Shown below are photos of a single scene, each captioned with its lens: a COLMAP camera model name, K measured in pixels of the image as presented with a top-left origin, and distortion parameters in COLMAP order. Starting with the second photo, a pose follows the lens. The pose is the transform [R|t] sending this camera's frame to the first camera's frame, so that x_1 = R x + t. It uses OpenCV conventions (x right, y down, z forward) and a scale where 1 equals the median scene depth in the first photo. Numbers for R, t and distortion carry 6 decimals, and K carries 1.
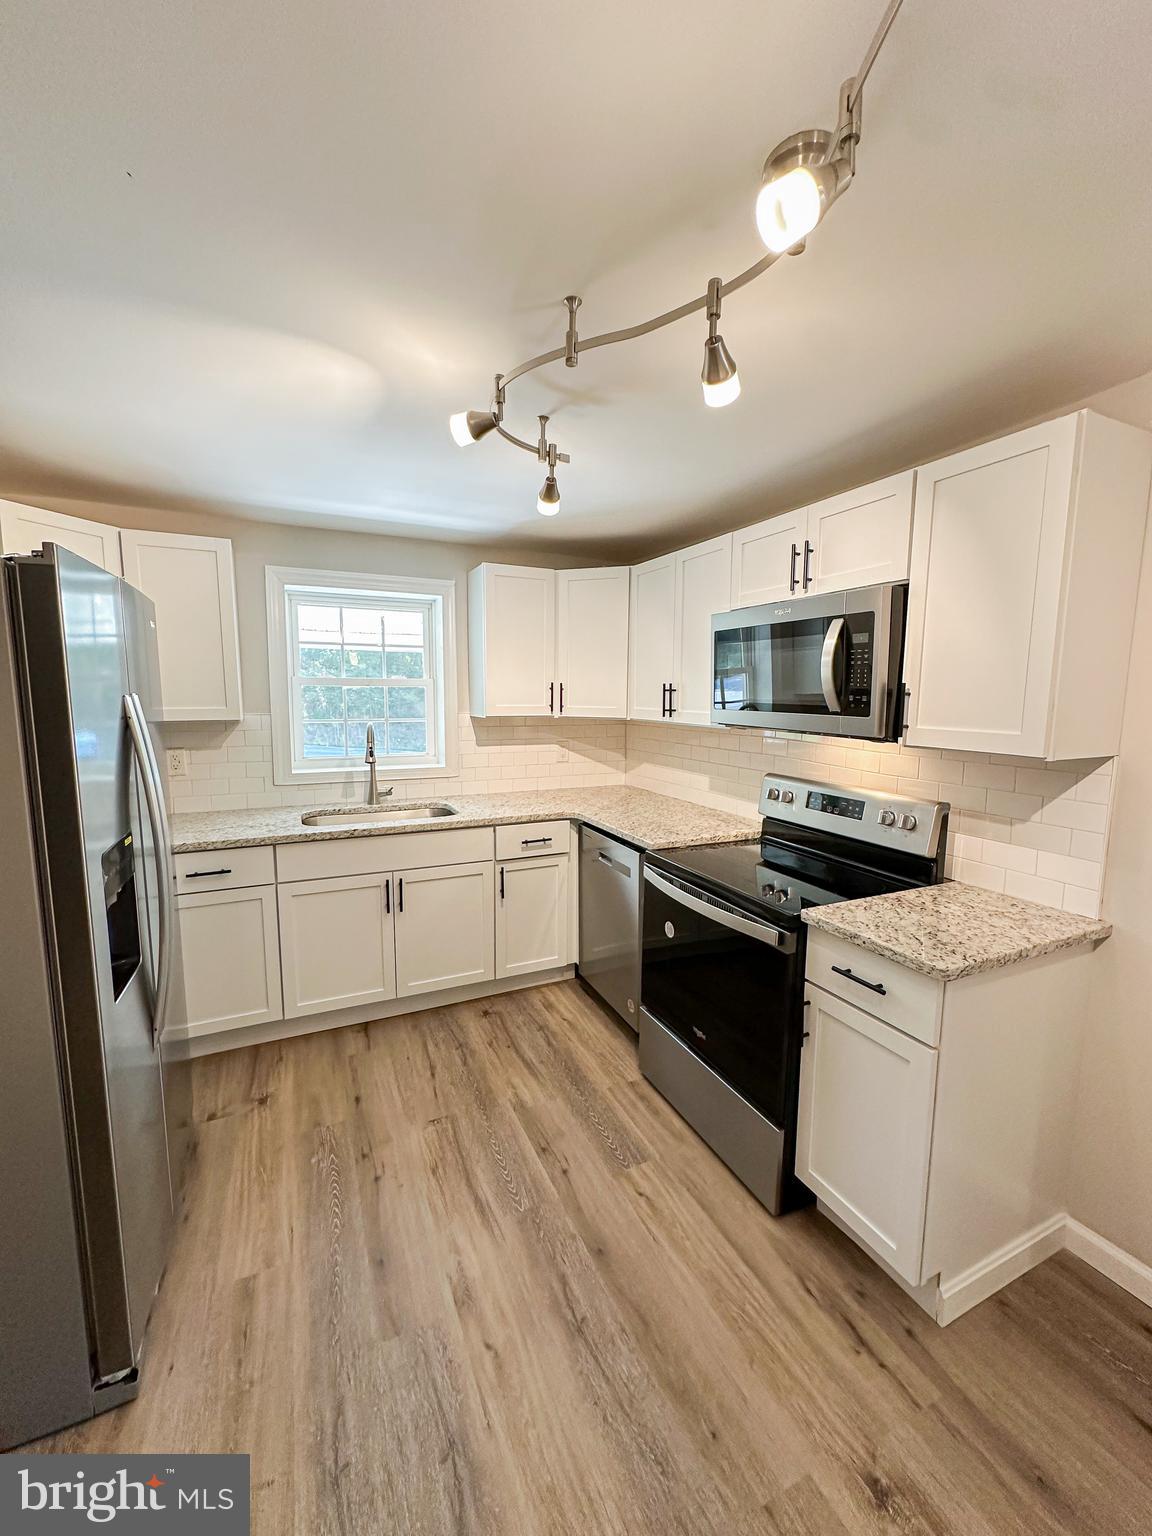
lens RADIAL K [[610.2, 0, 569.3], [0, 610.2, 766.3], [0, 0, 1]] dist [-0.002423, 0.000231]
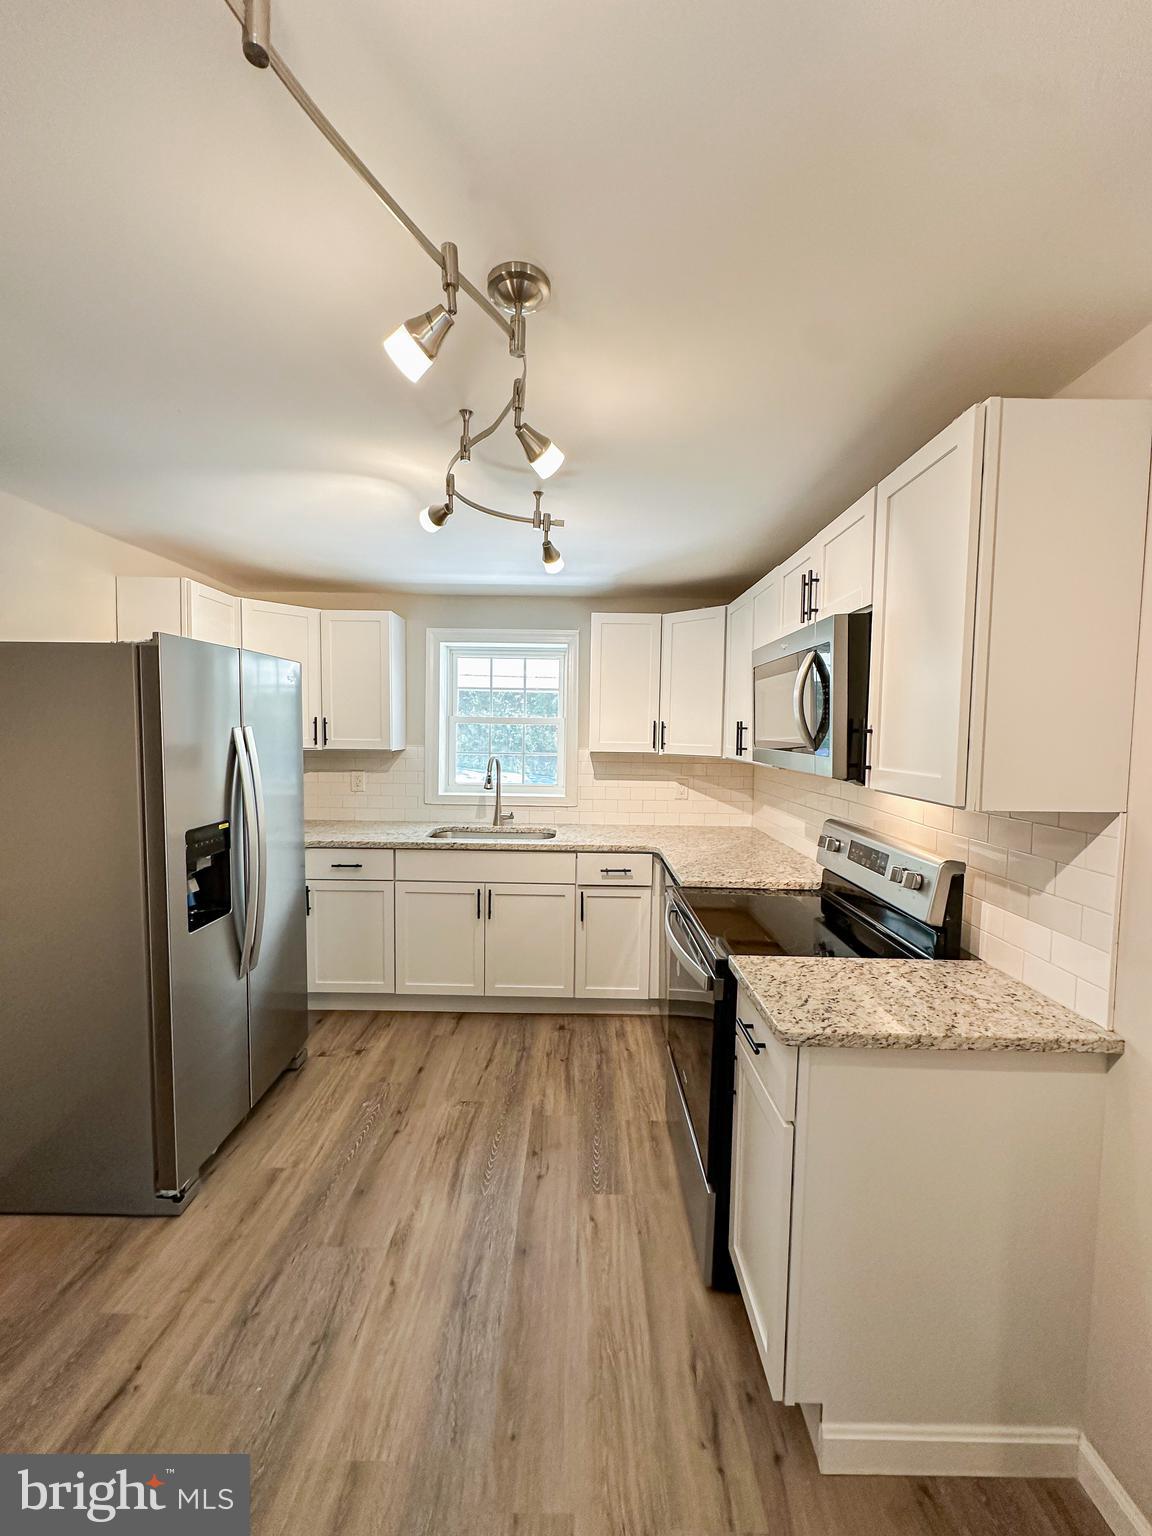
lens RADIAL K [[610.2, 0, 572.1], [0, 610.2, 765.9], [0, 0, 1]] dist [-0.002423, 0.000231]
pose [[0.904583, 0.031290, -0.425148, 0.517986], [-0.059342, 0.996835, -0.052896, 0.005014], [0.422147, 0.073078, 0.903577, 0.014242]]
